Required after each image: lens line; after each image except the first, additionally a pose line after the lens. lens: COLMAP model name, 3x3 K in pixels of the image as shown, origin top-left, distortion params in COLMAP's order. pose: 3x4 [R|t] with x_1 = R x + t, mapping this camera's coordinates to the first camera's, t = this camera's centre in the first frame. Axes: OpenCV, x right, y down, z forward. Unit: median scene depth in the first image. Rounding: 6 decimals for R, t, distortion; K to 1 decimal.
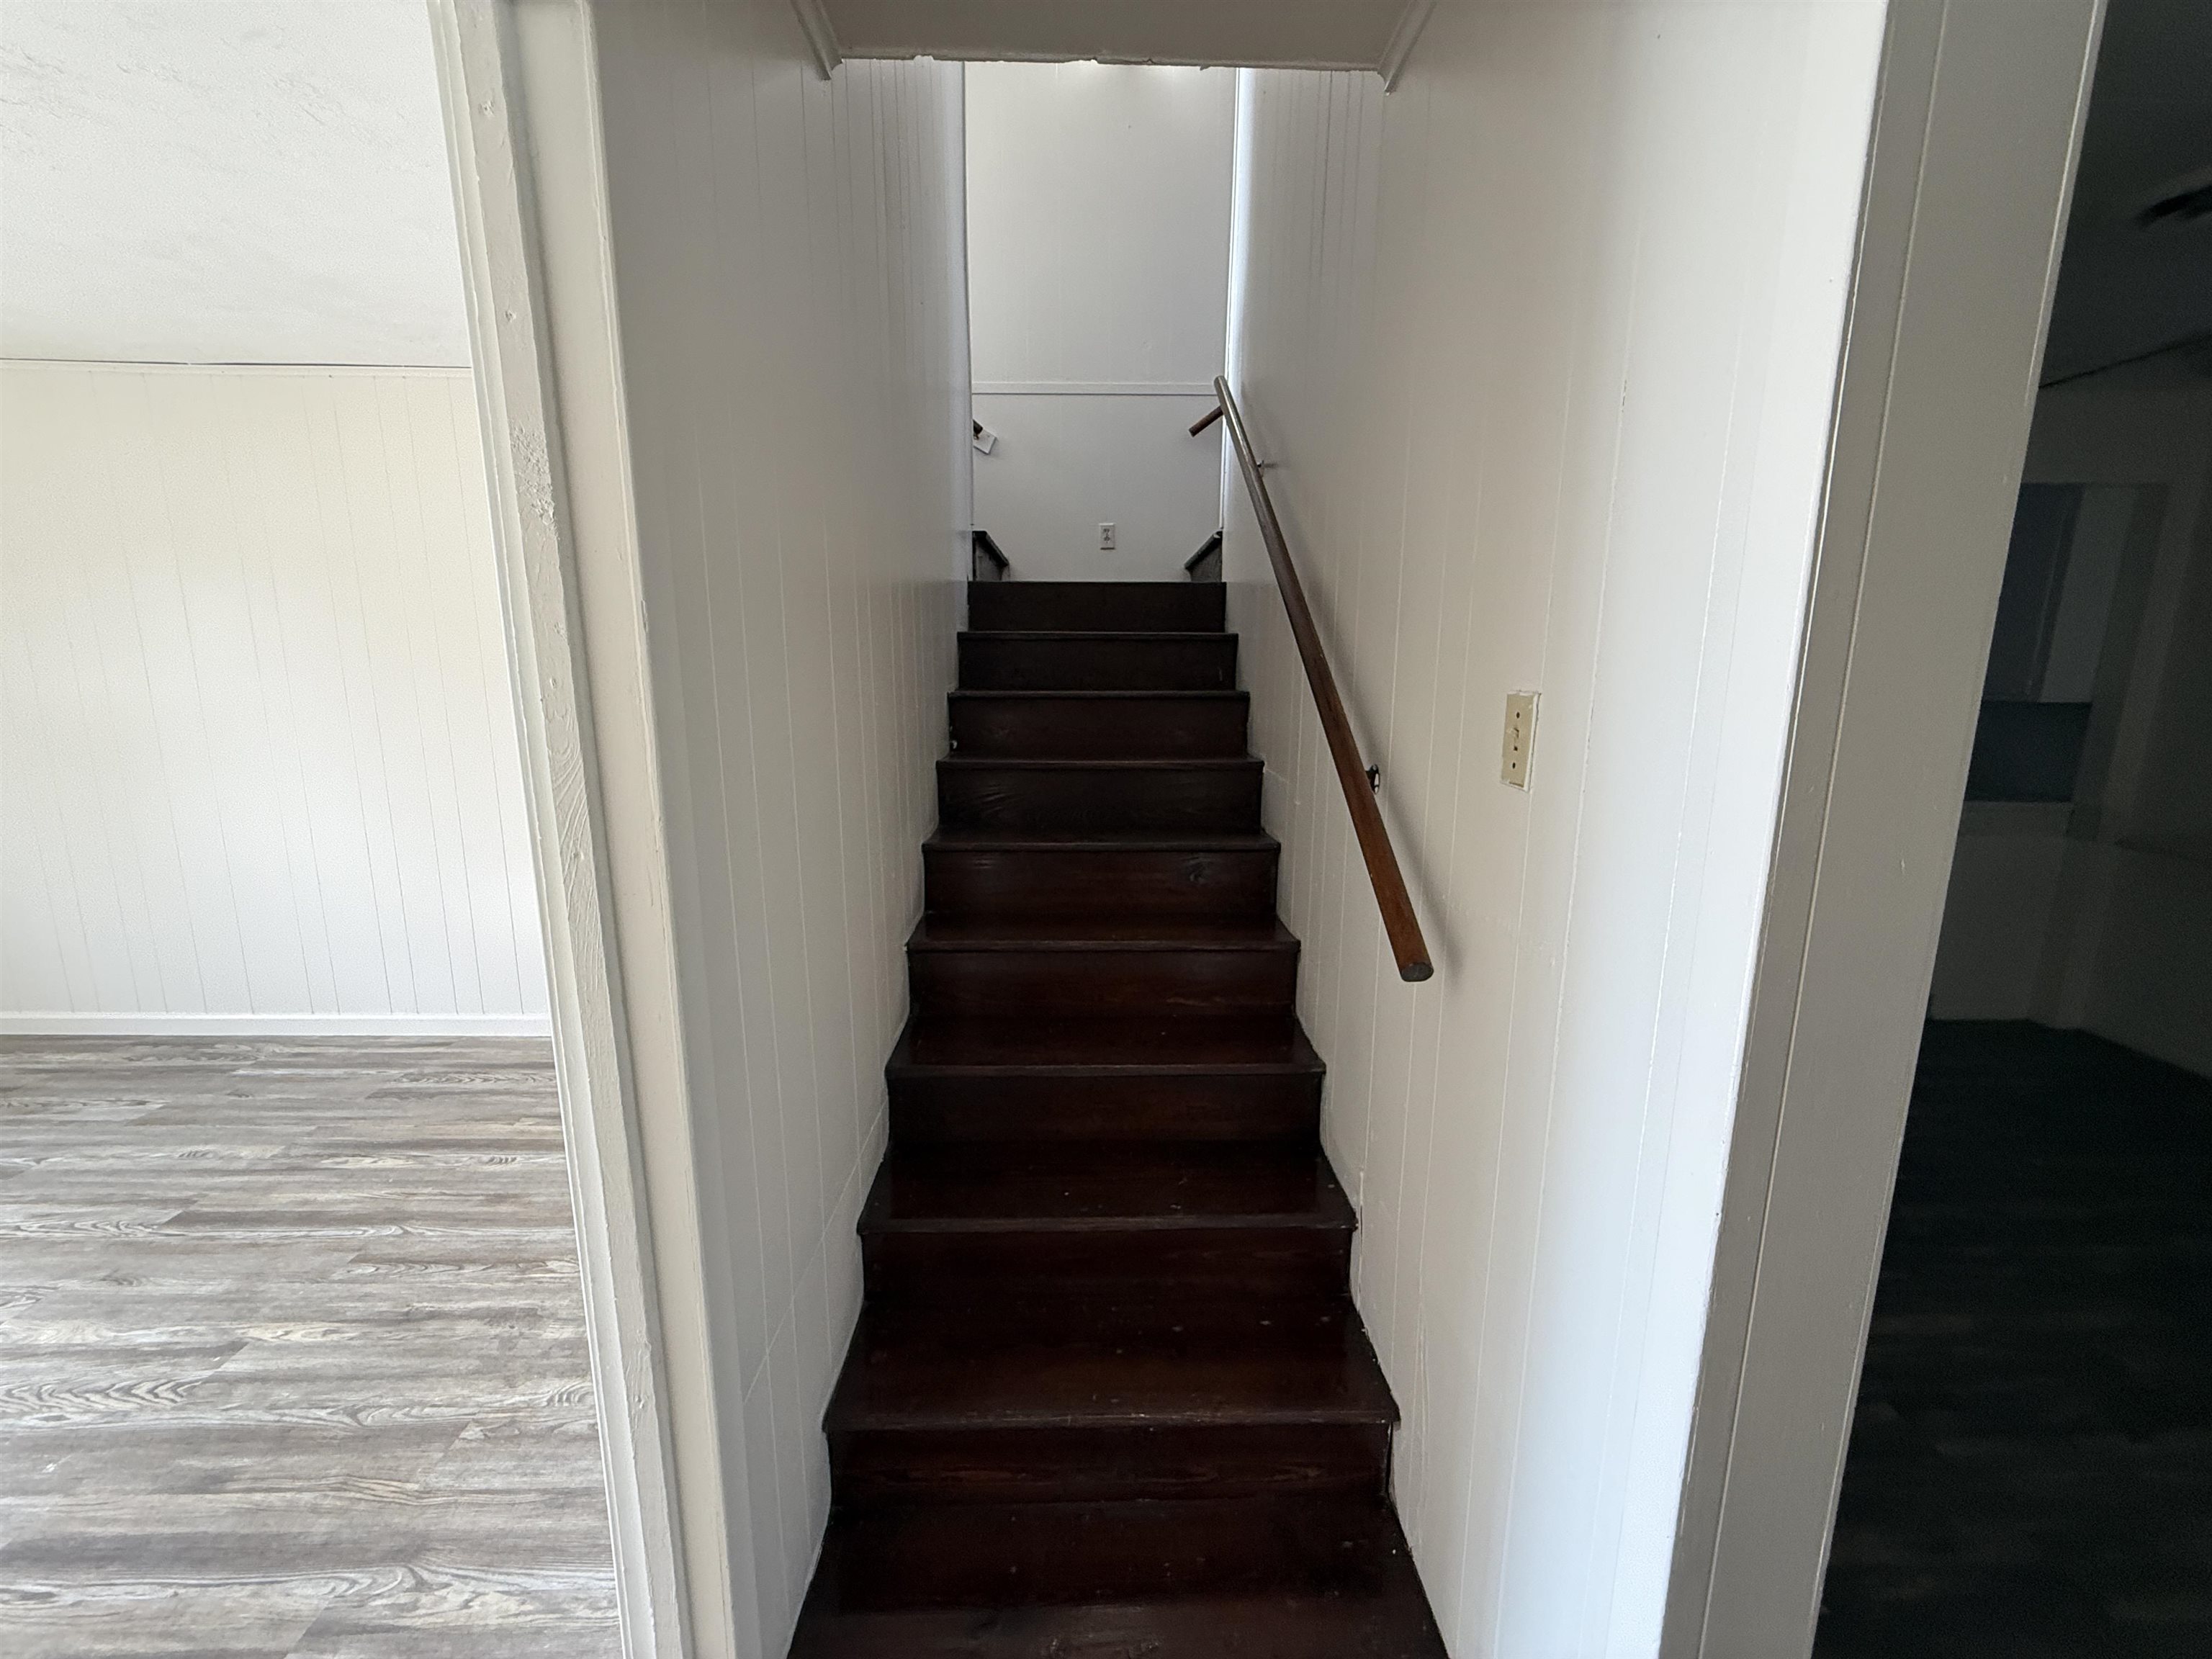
lens RADIAL K [[889.3, 0, 1106.8], [0, 889.3, 827.2], [0, 0, 1]] dist [0.001268, 0.000317]
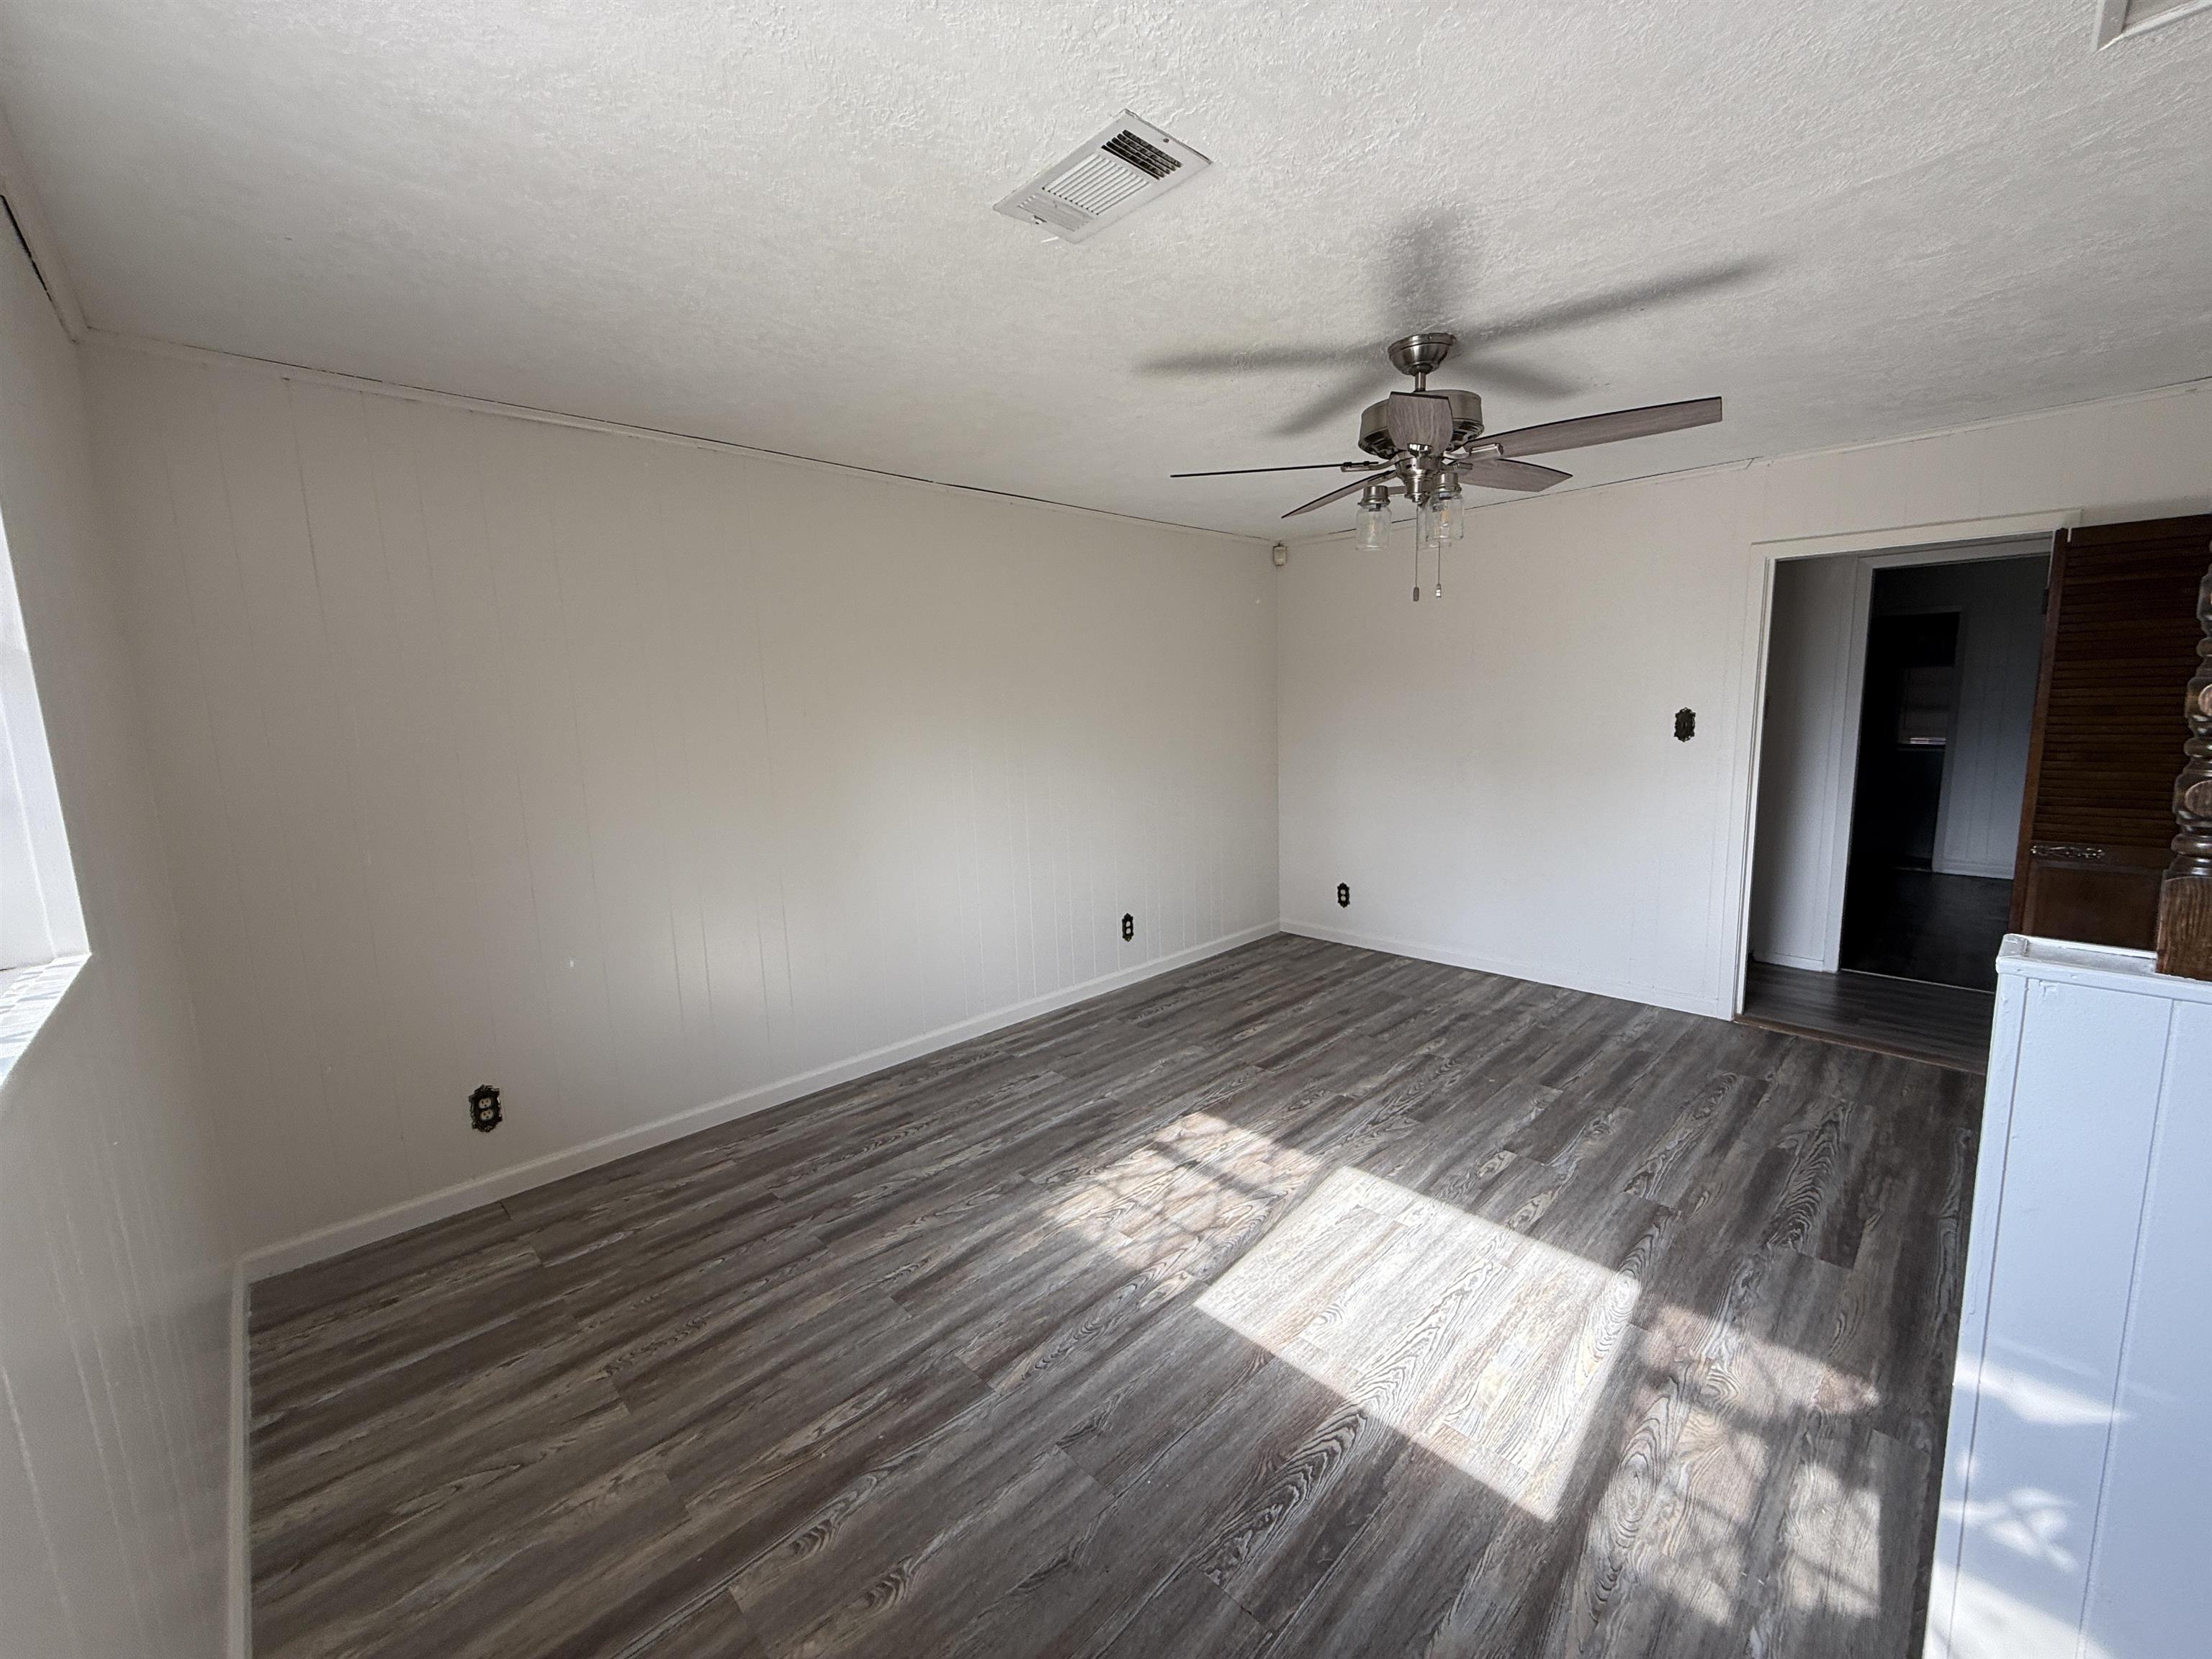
lens RADIAL K [[889.3, 0, 1110.4], [0, 889.3, 825.3], [0, 0, 1]] dist [0.001268, 0.000317]
pose [[0.724160, -0.125427, 0.678130, -1.972173], [0.161517, 0.986819, 0.010043, -0.030834], [-0.670451, 0.102257, 0.734873, -0.005691]]
